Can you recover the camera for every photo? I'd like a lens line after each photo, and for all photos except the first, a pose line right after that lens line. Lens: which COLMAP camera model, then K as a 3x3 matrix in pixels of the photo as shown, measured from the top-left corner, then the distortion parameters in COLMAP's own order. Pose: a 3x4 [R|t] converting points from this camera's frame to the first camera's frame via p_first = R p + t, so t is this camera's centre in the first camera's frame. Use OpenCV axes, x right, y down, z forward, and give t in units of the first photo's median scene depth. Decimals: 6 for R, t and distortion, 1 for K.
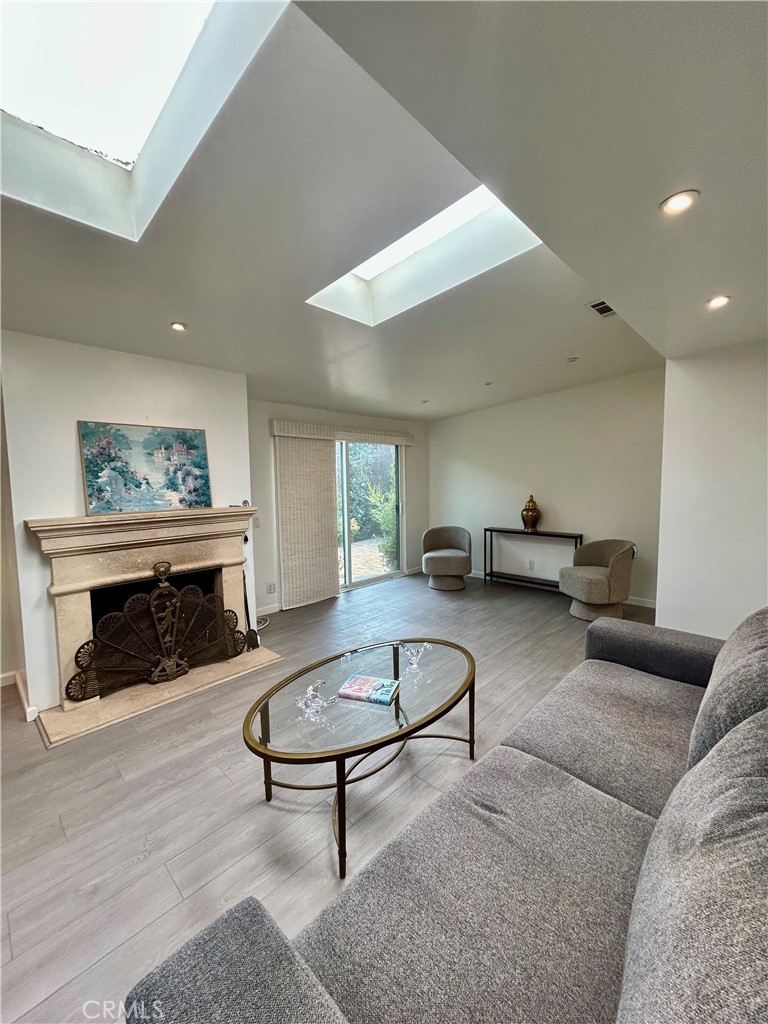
lens RADIAL K [[412.5, 0, 386.0], [0, 412.5, 512.3], [0, 0, 1]] dist [-0.000054, 0.001639]
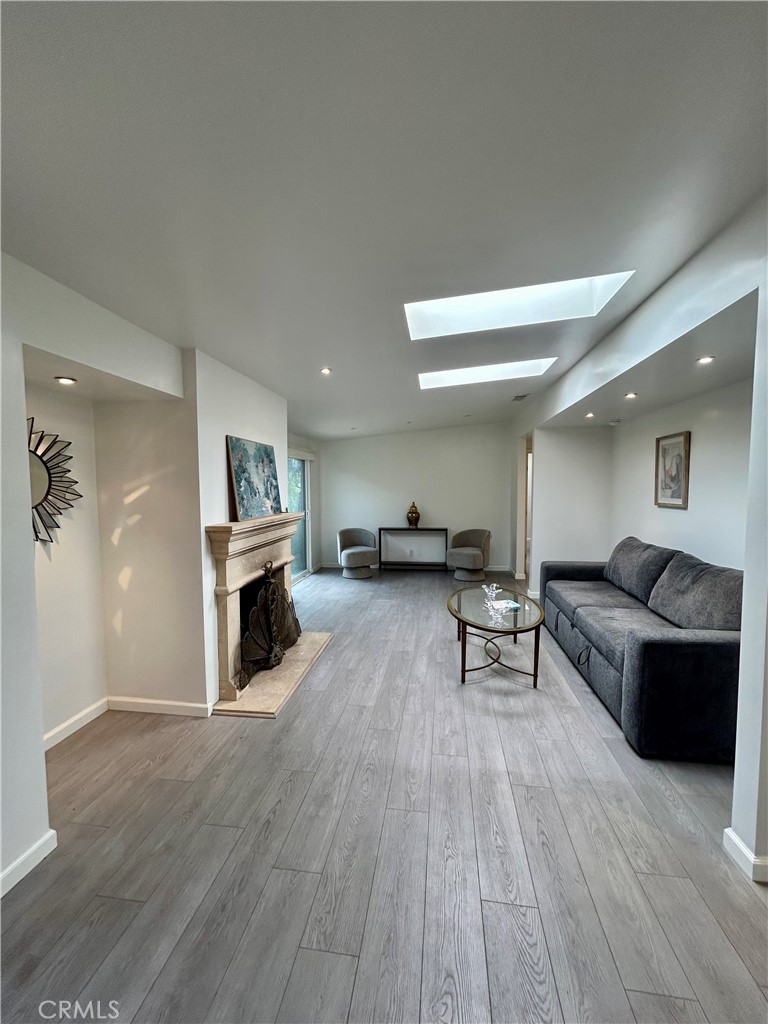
lens RADIAL K [[412.5, 0, 386.0], [0, 412.5, 512.3], [0, 0, 1]] dist [-0.000054, 0.001639]
pose [[0.808626, -0.023912, 0.587837, -0.890252], [0.038671, 0.999173, -0.012551, 0.011266], [-0.587050, 0.032882, 0.808882, -0.110395]]
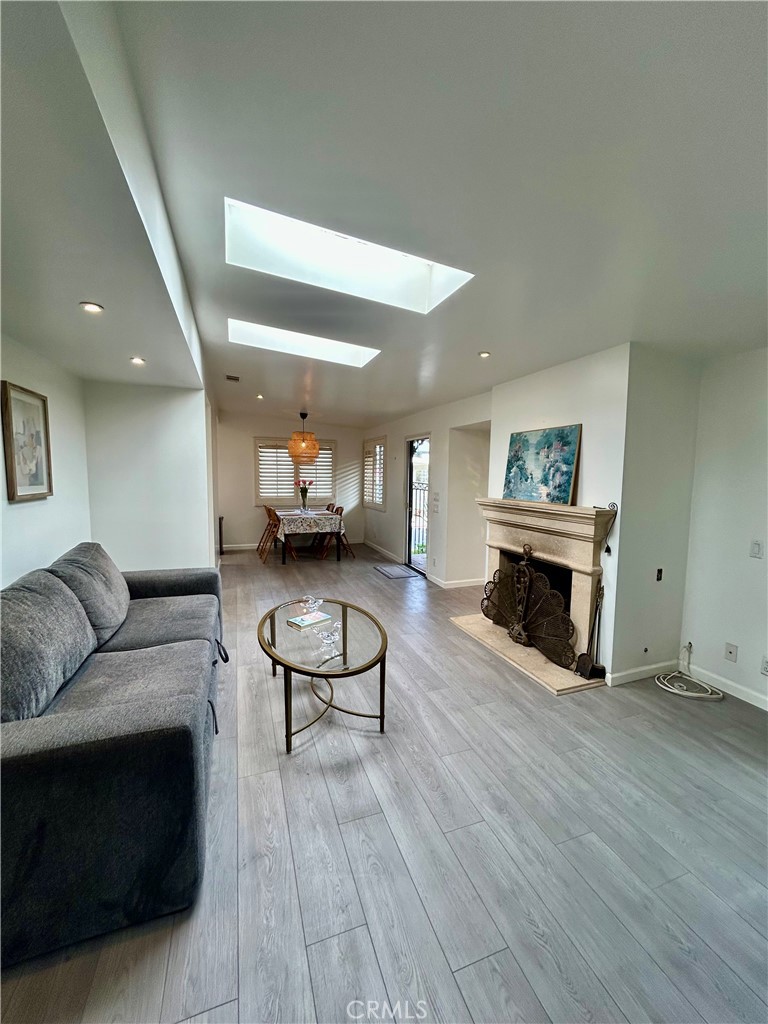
lens RADIAL K [[412.5, 0, 386.0], [0, 412.5, 512.3], [0, 0, 1]] dist [-0.000054, 0.001639]
pose [[-0.440192, 0.096282, -0.892726, 0.645243], [-0.076115, 0.986654, 0.143944, -0.104071], [0.894672, 0.131313, -0.426989, 1.062336]]
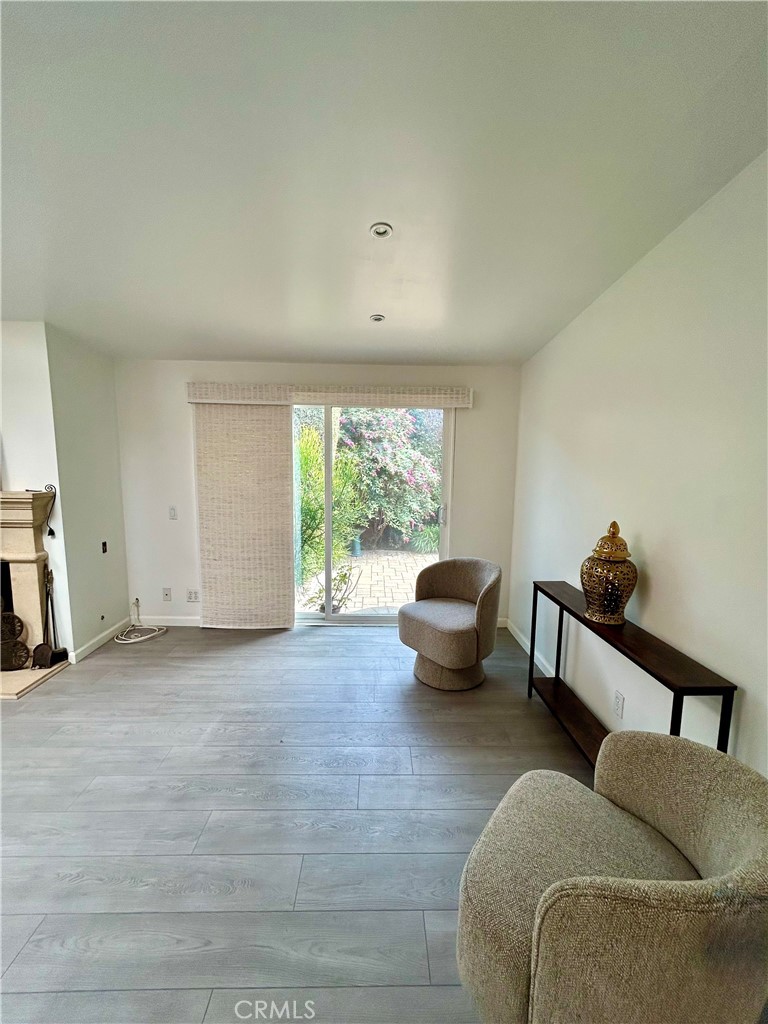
lens RADIAL K [[412.5, 0, 386.0], [0, 412.5, 512.3], [0, 0, 1]] dist [-0.000054, 0.001639]
pose [[0.708658, 0.112027, -0.696601, 0.764425], [-0.083047, 0.993695, 0.075322, -0.100884], [0.700647, 0.004473, 0.713494, 0.991471]]
